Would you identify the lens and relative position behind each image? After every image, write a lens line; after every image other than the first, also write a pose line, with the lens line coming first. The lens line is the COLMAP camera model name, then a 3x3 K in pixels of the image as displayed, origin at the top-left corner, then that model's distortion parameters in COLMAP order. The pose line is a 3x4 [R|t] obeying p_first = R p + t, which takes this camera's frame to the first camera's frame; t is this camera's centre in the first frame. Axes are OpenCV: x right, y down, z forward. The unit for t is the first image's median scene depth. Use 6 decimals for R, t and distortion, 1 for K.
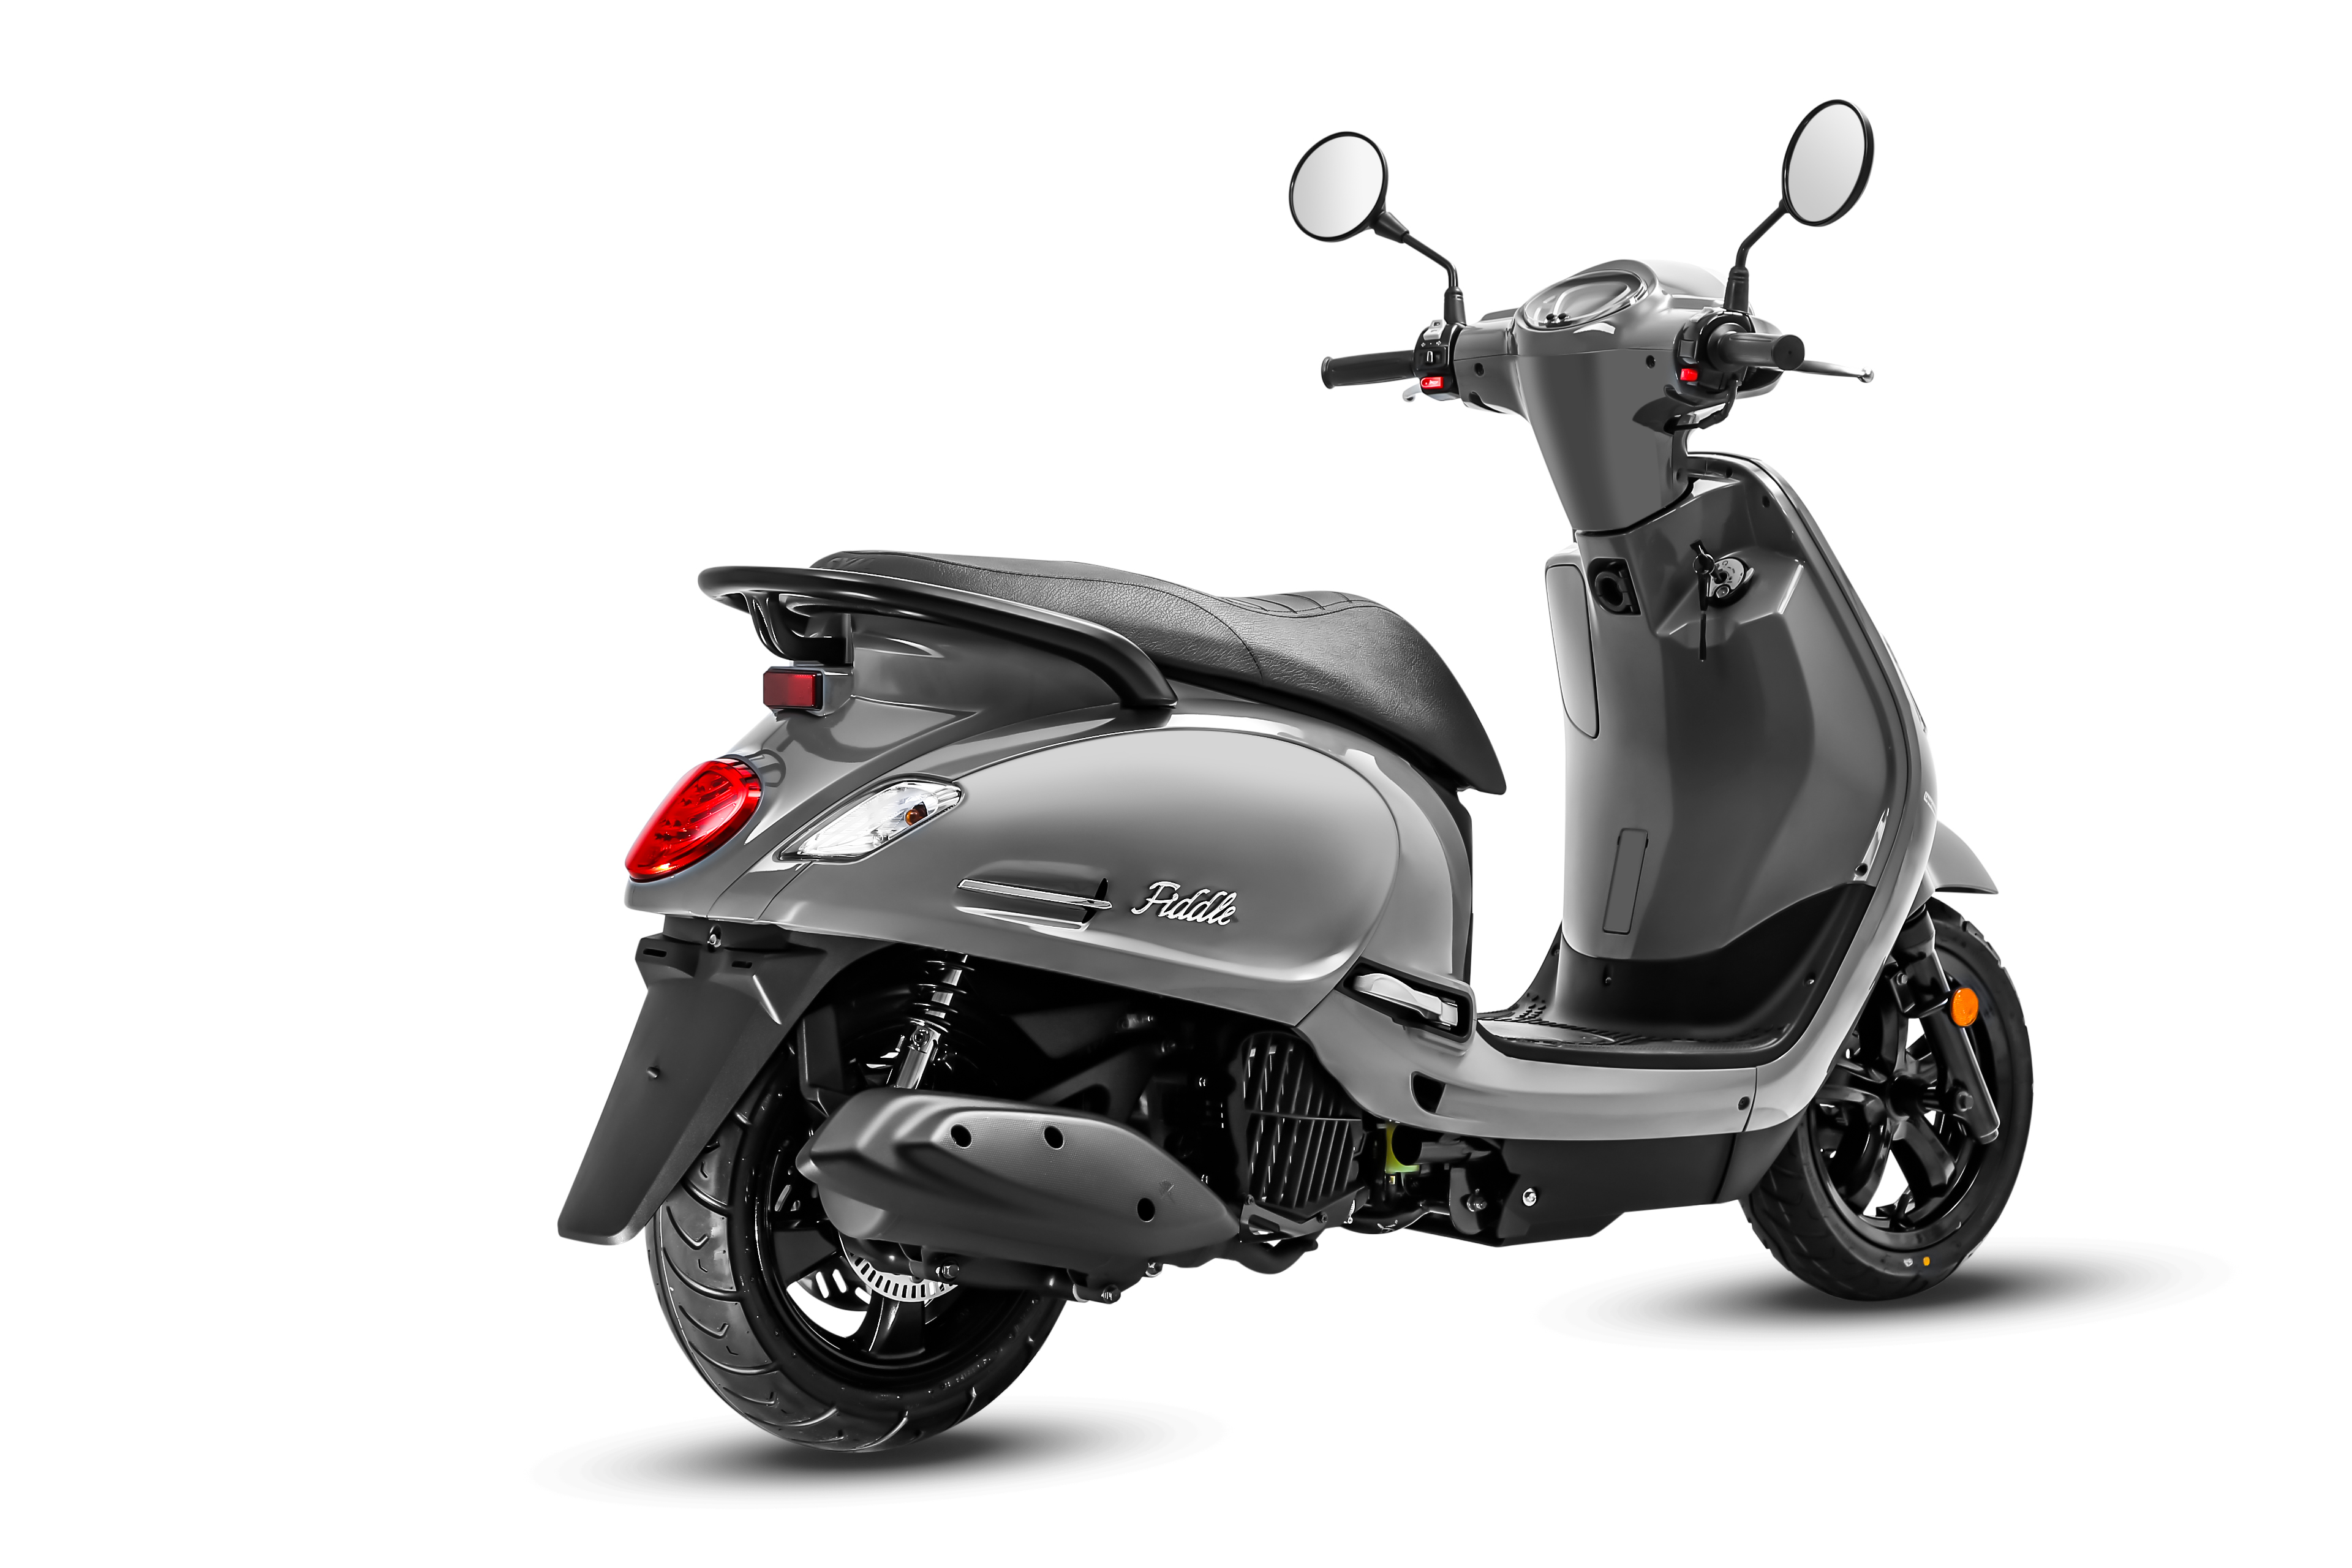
lens RADIAL K [[4585.9, 0, 1176.0], [0, 4585.9, 784.0], [0, 0, 1]] dist [-0.277055, 0.072234]
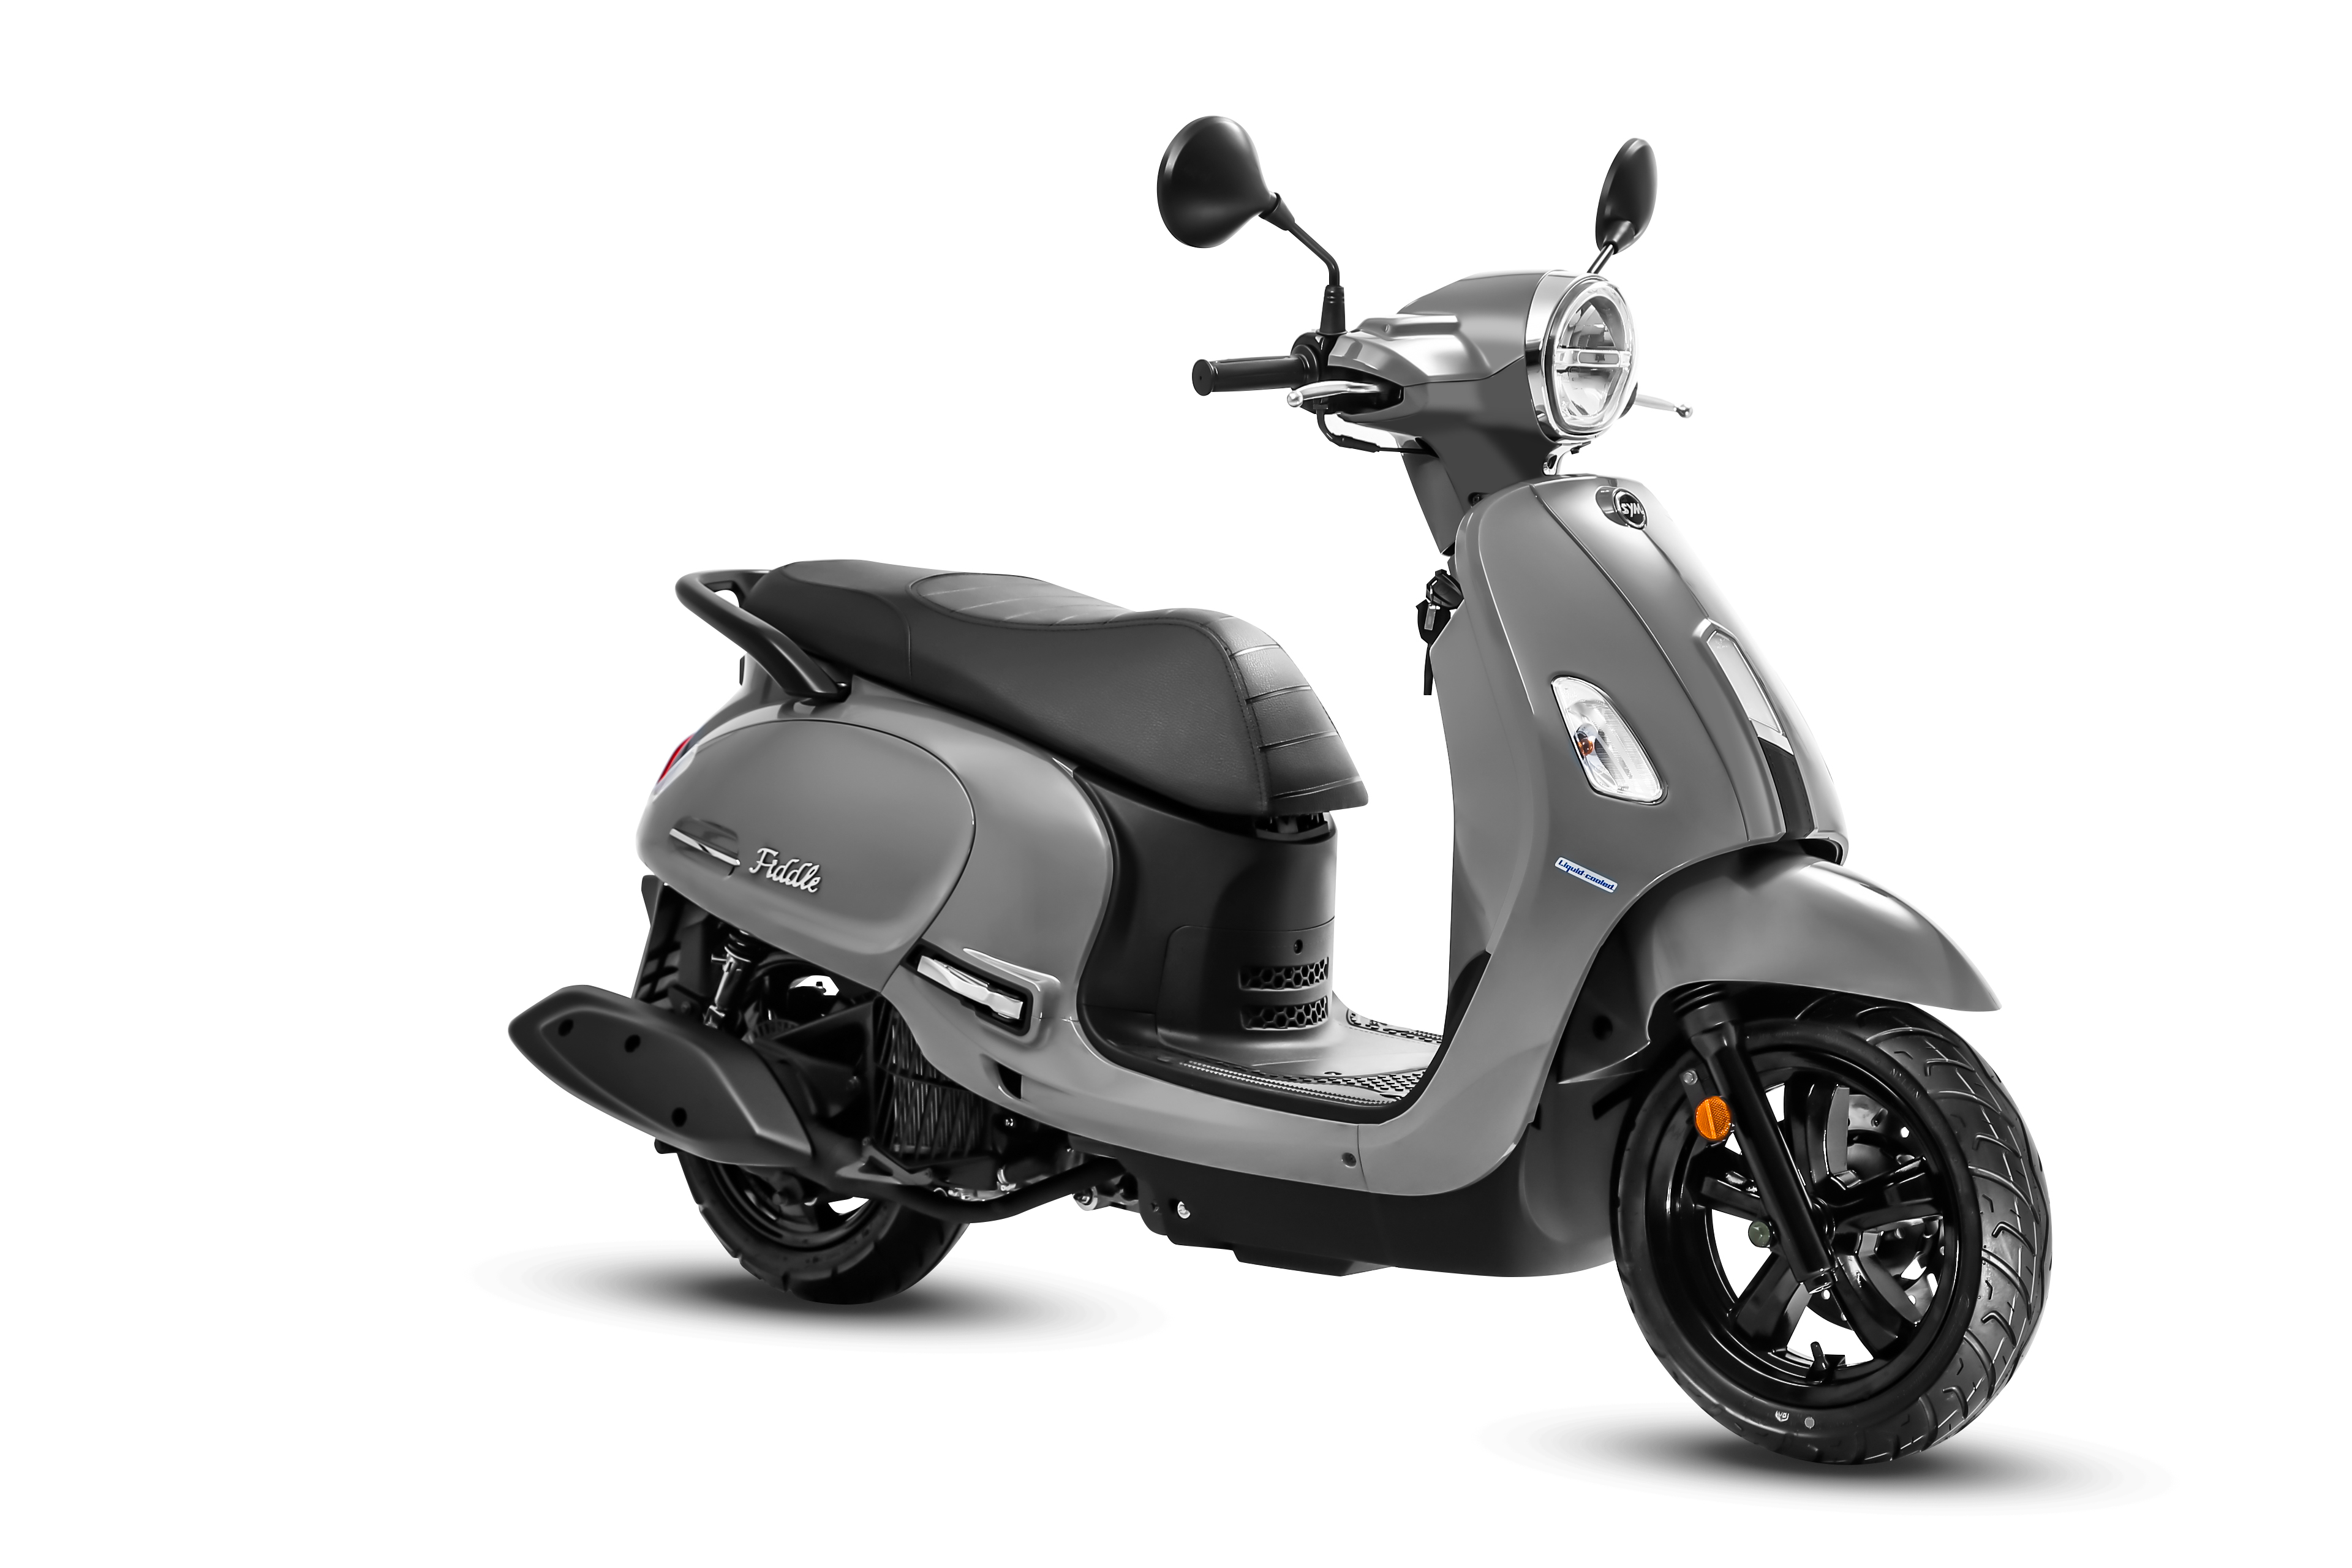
lens RADIAL K [[4585.9, 0, 1176.0], [0, 4585.9, 784.0], [0, 0, 1]] dist [-0.277055, 0.072234]
pose [[0.179127, 0.058249, -0.982100, 1.109558], [-0.039379, 0.997870, 0.052002, -0.056704], [0.983038, 0.029359, 0.181039, 0.868146]]
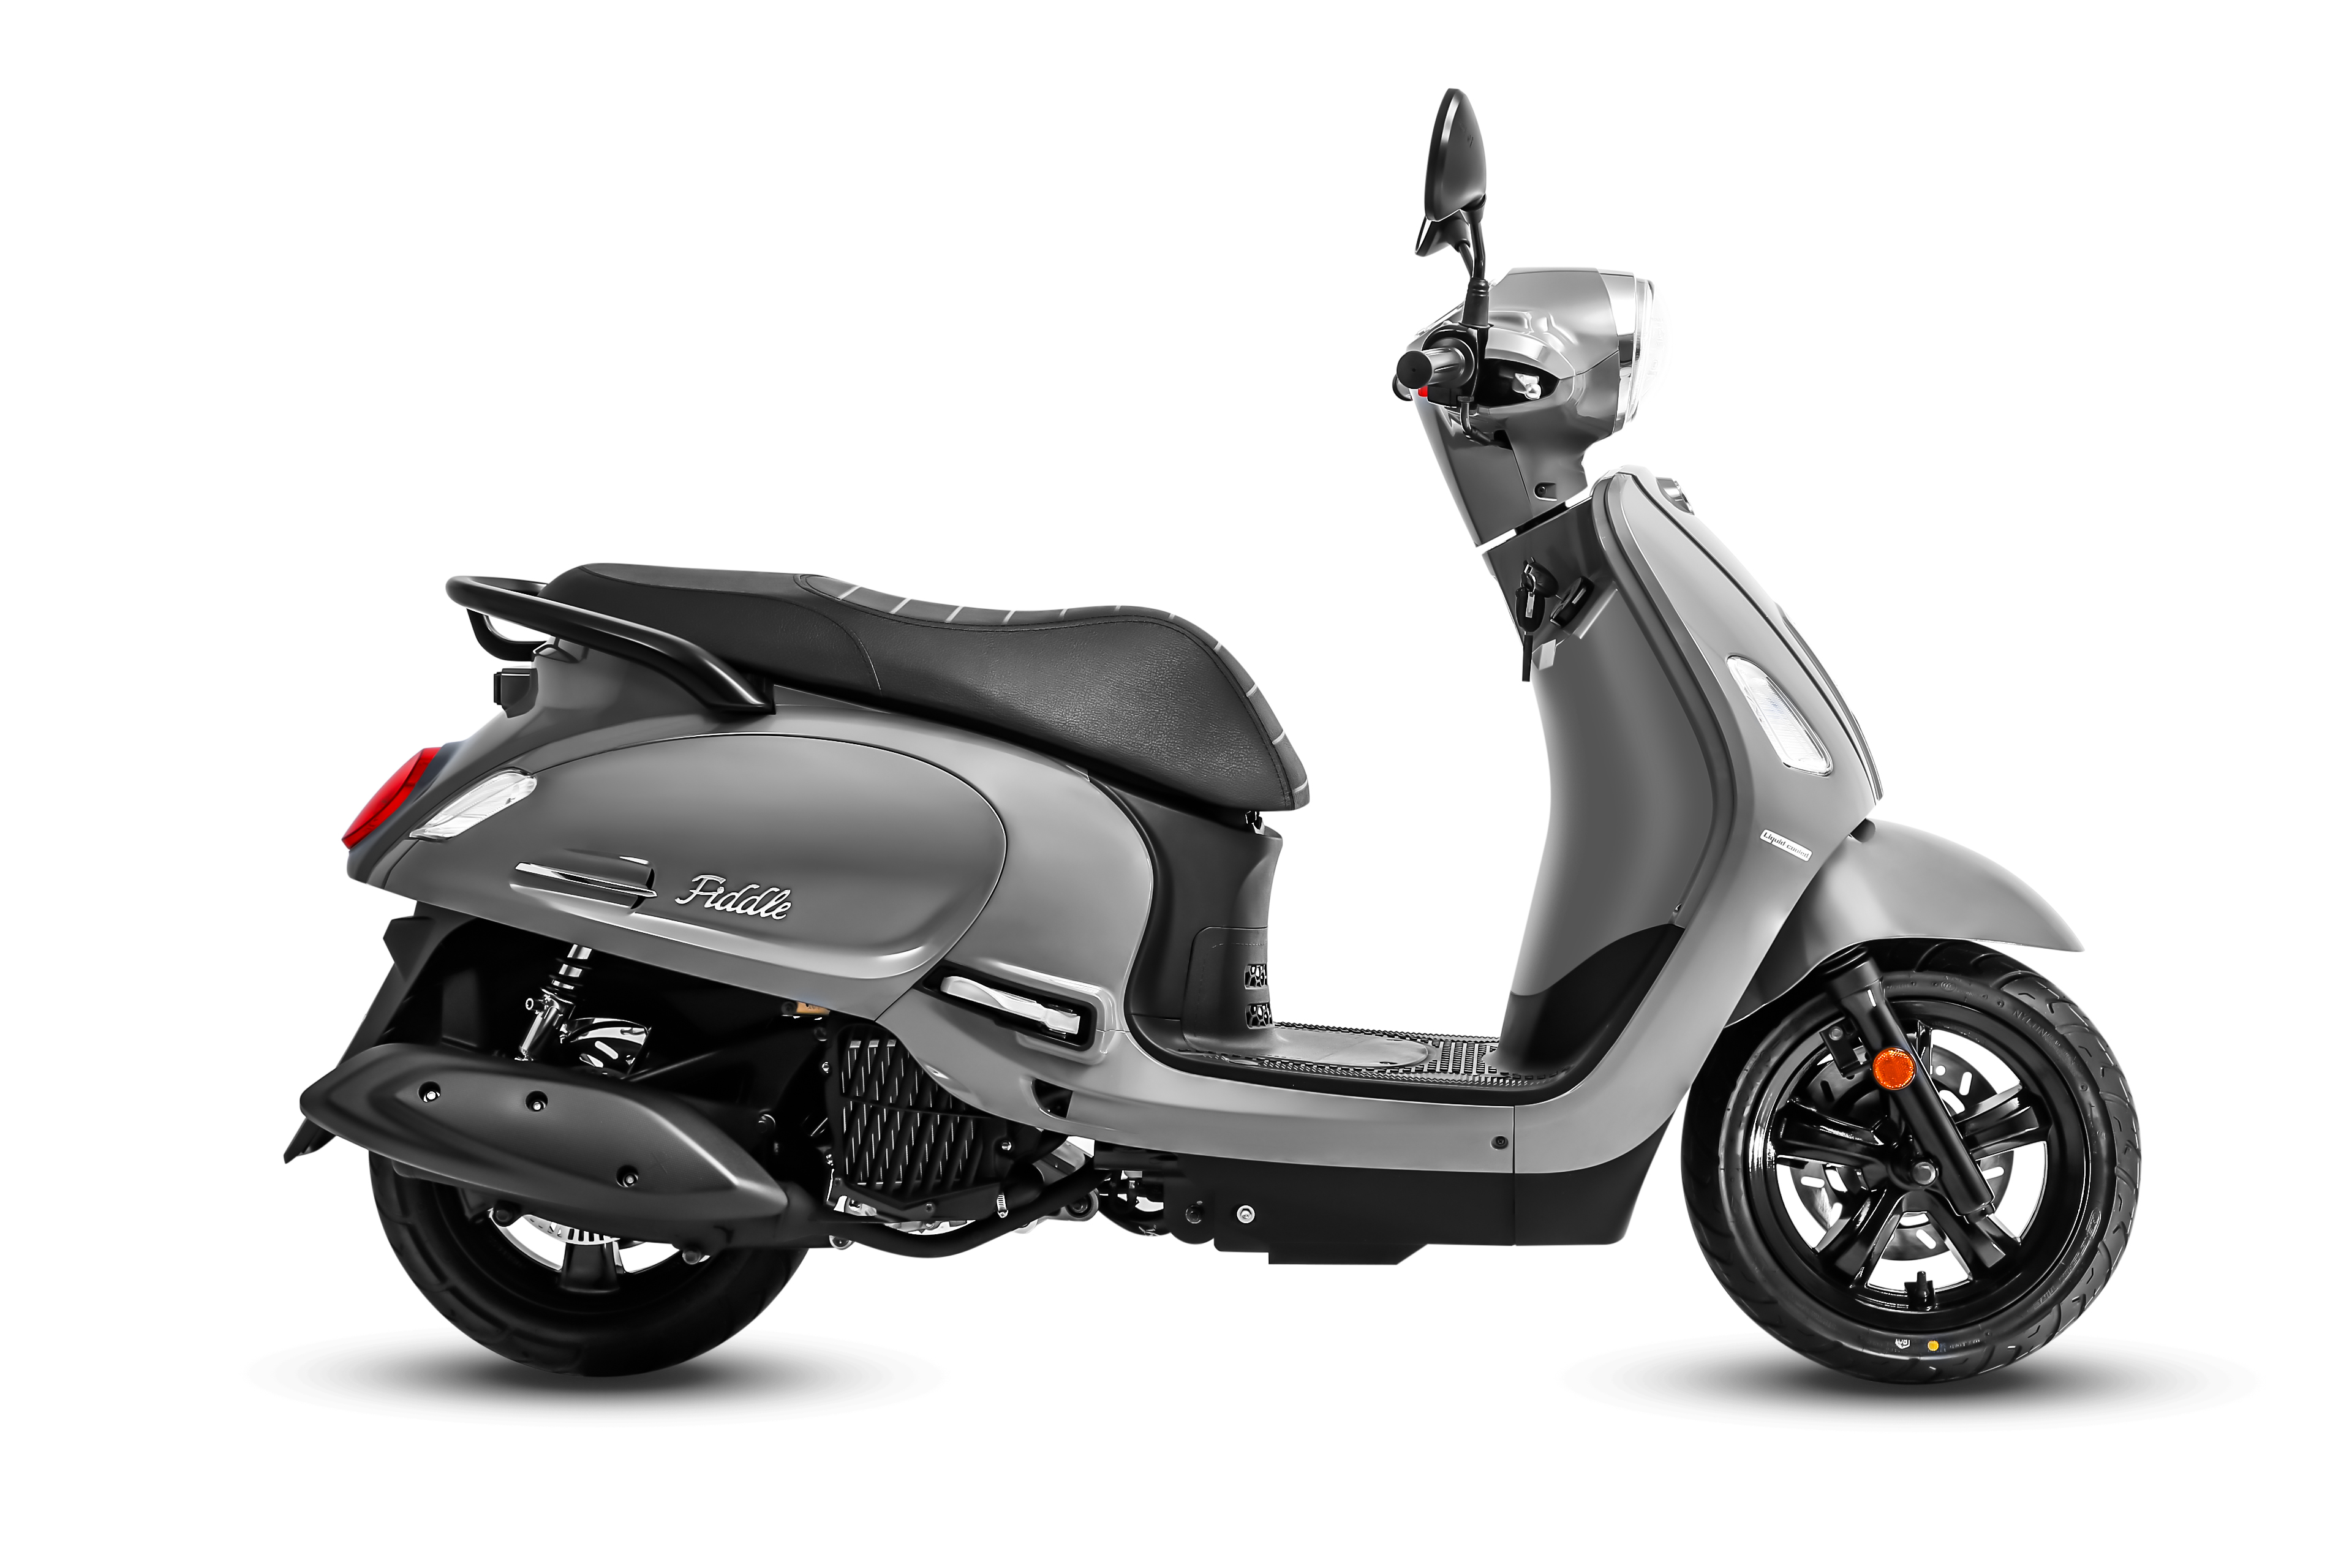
lens RADIAL K [[4585.9, 0, 1176.0], [0, 4585.9, 784.0], [0, 0, 1]] dist [-0.277055, 0.072234]
pose [[0.693128, 0.031175, -0.720140, 0.813339], [-0.016497, 0.999489, 0.027390, -0.029888], [0.720626, -0.007105, 0.693288, 0.333118]]
